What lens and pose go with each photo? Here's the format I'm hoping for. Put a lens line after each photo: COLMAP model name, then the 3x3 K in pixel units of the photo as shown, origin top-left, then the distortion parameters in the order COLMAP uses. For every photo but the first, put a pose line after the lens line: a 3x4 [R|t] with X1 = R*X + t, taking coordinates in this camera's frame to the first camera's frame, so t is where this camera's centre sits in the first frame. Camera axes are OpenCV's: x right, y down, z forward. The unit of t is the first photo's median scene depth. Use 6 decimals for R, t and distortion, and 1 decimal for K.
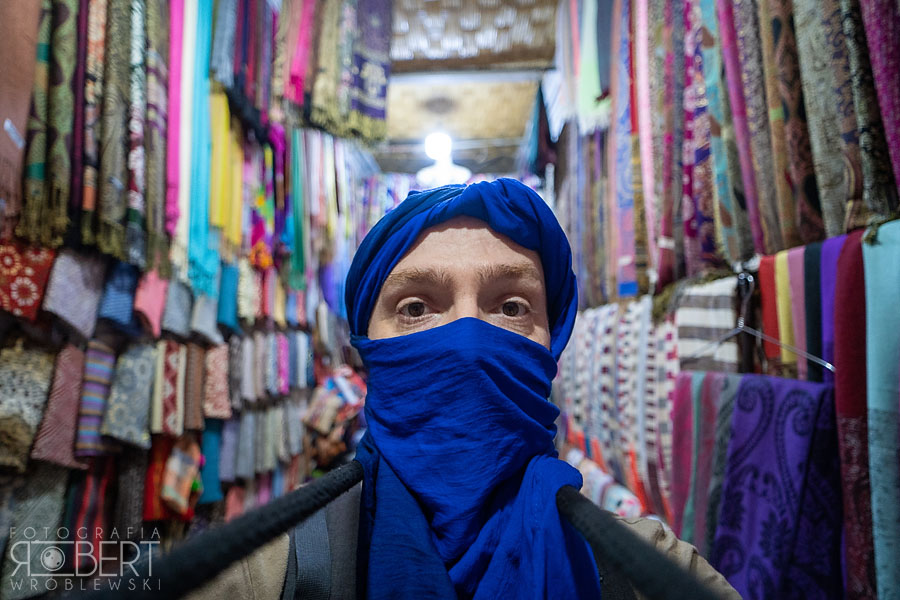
lens RADIAL K [[534.1, 0, 450.0], [0, 534.1, 300.0], [0, 0, 1]] dist [-0.000926, -0.000590]
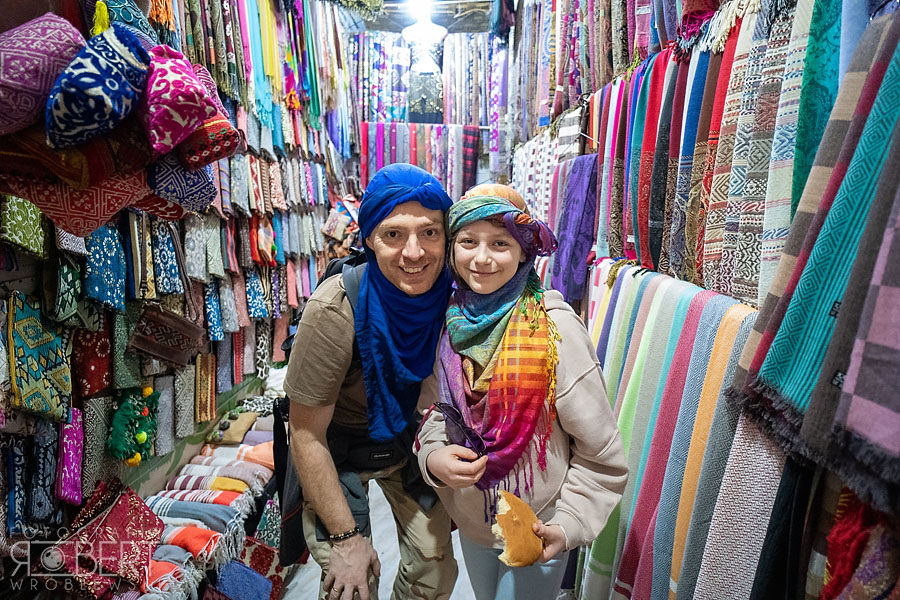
lens RADIAL K [[534.1, 0, 450.0], [0, 534.1, 300.0], [0, 0, 1]] dist [-0.000926, -0.000590]
pose [[0.999412, -0.006507, 0.033656, 0.002715], [-0.002041, 0.968780, 0.247913, 0.092385], [-0.034219, -0.247836, 0.968197, -0.586863]]
